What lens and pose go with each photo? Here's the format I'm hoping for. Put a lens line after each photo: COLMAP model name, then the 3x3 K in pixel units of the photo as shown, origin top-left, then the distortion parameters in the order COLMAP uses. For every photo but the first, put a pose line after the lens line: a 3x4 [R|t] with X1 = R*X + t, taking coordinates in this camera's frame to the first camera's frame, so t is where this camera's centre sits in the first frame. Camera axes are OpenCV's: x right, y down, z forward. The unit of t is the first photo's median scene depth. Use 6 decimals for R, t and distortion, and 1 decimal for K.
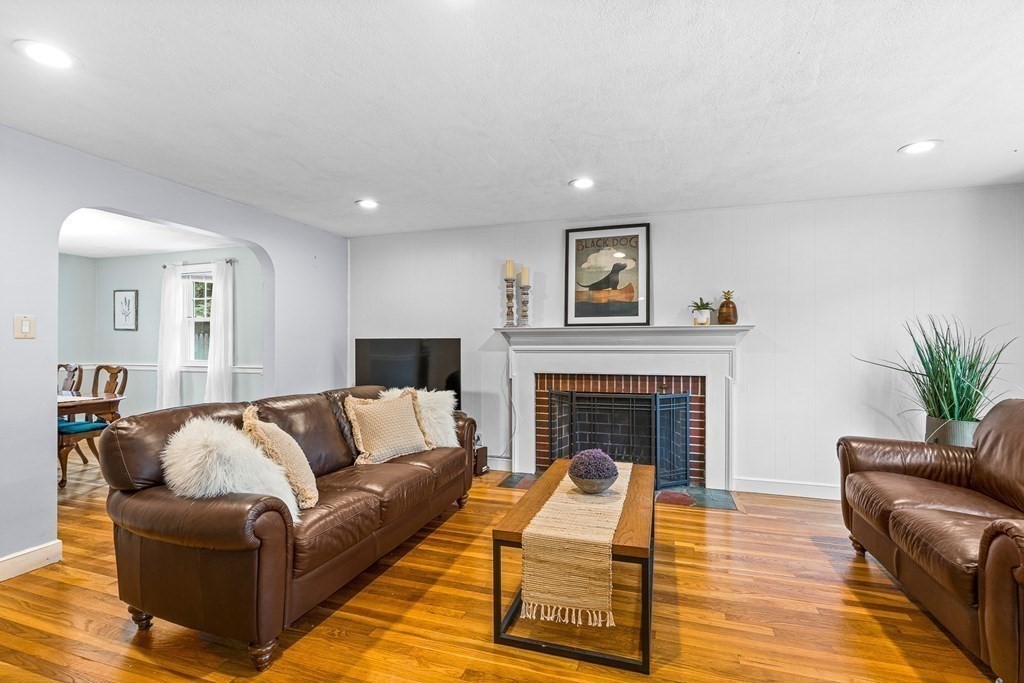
lens RADIAL K [[476.3, 0, 512.0], [0, 476.3, 341.5], [0, 0, 1]] dist [-0.002256, 0.000108]
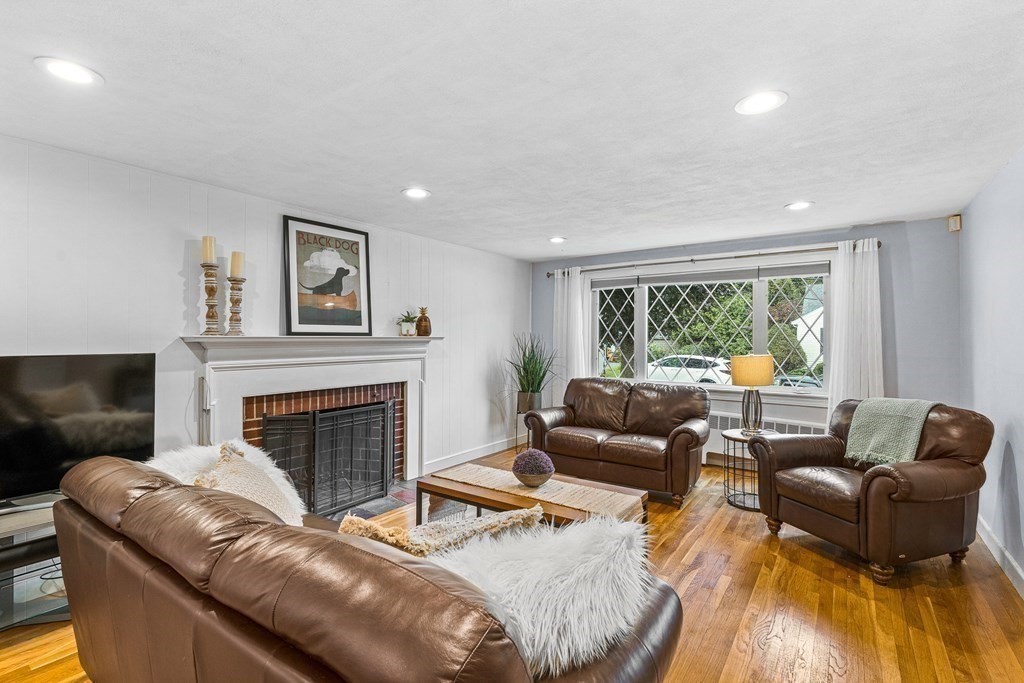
lens RADIAL K [[482.4, 0, 509.8], [0, 482.4, 337.9], [0, 0, 1]] dist [0.000311, 0.000288]
pose [[0.302127, 0.002409, 0.953265, -0.561926], [-0.002858, 0.999995, -0.001622, -0.026775], [-0.953263, -0.002235, 0.302132, 0.395491]]
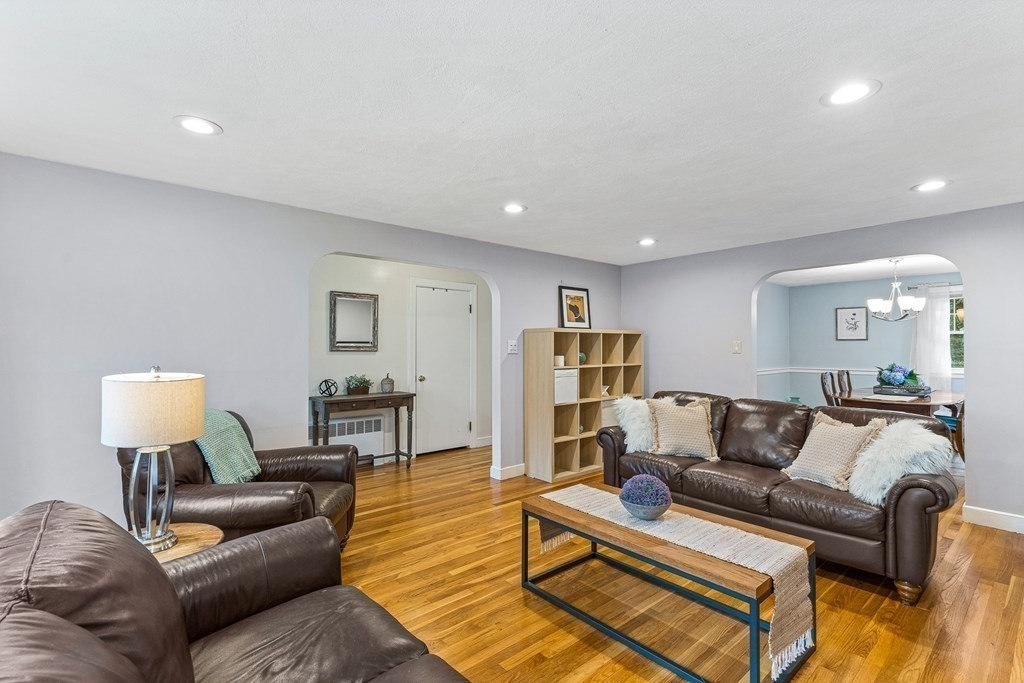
lens RADIAL K [[465.5, 0, 512.0], [0, 465.5, 341.5], [0, 0, 1]] dist [-0.002151, -0.000109]
pose [[-0.520545, -0.008826, -0.853789, 0.643732], [0.002622, 0.999925, -0.011935, -0.020192], [0.853830, -0.008451, -0.520483, 0.719096]]
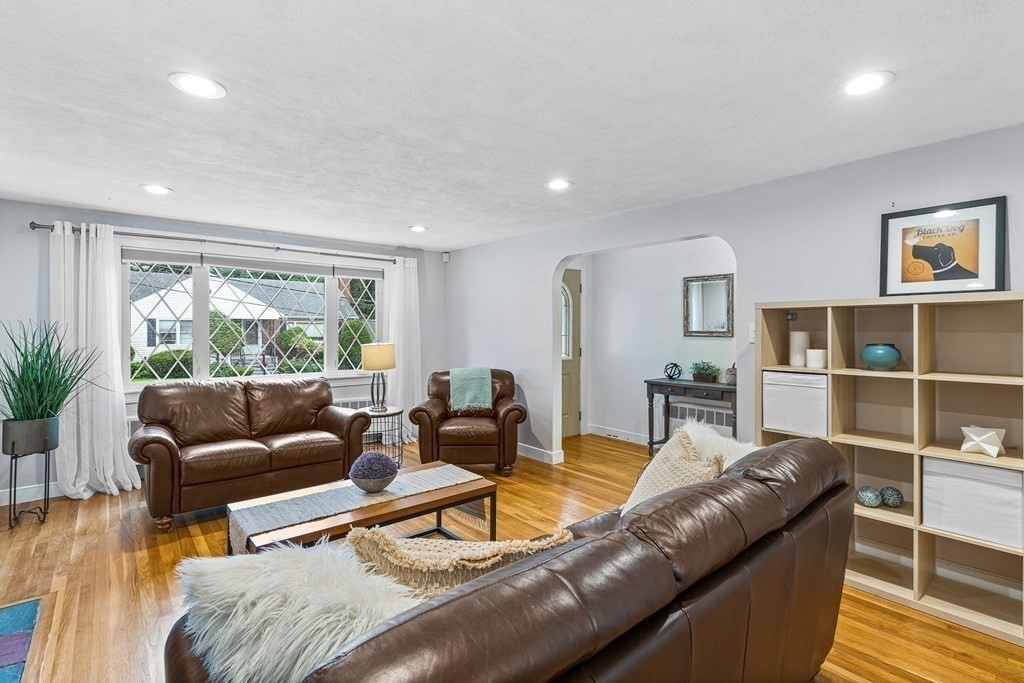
lens RADIAL K [[480.8, 0, 521.8], [0, 480.8, 335.6], [0, 0, 1]] dist [-0.001414, -0.000070]
pose [[-0.859748, -0.004193, 0.510702, -0.379632], [0.000532, 0.999958, 0.009106, -0.023994], [-0.510719, 0.008100, -0.859710, 0.998363]]
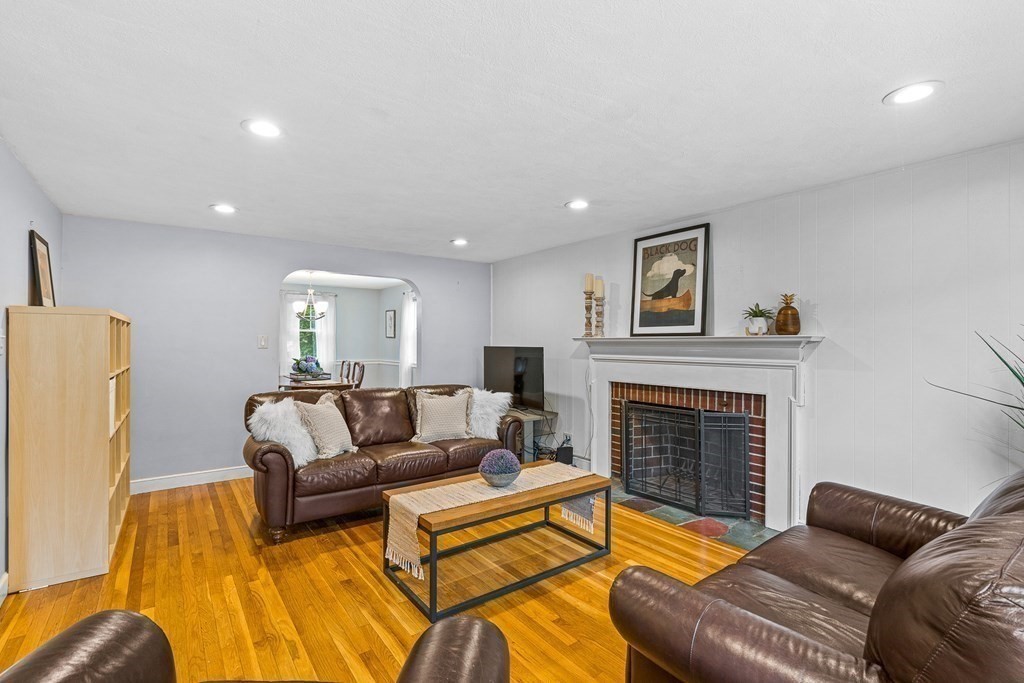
lens RADIAL K [[476.3, 0, 512.0], [0, 476.3, 341.5], [0, 0, 1]] dist [-0.002256, 0.000108]
pose [[0.812988, 0.002760, -0.582274, 0.495688], [-0.002523, 0.999996, 0.001218, -0.021447], [0.582275, 0.000478, 0.812992, 0.039576]]
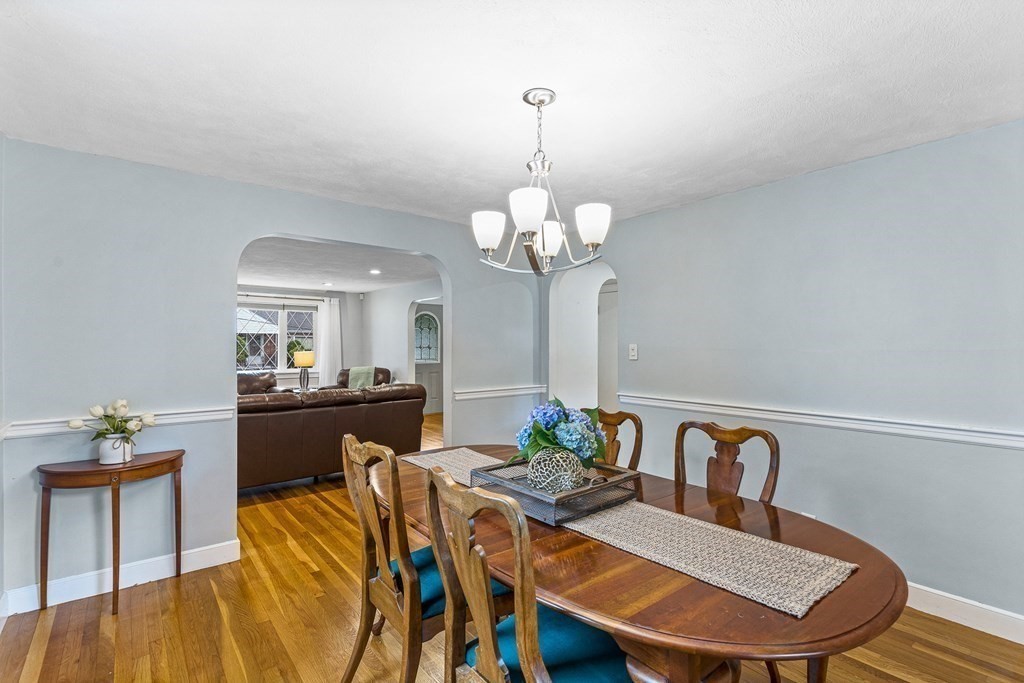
lens RADIAL K [[476.3, 0, 512.0], [0, 476.3, 341.5], [0, 0, 1]] dist [-0.002256, 0.000108]
pose [[-0.840932, 0.002533, 0.541135, -1.216077], [-0.001796, 0.999970, -0.007472, -0.022625], [-0.541138, -0.007255, -0.840902, 1.342458]]
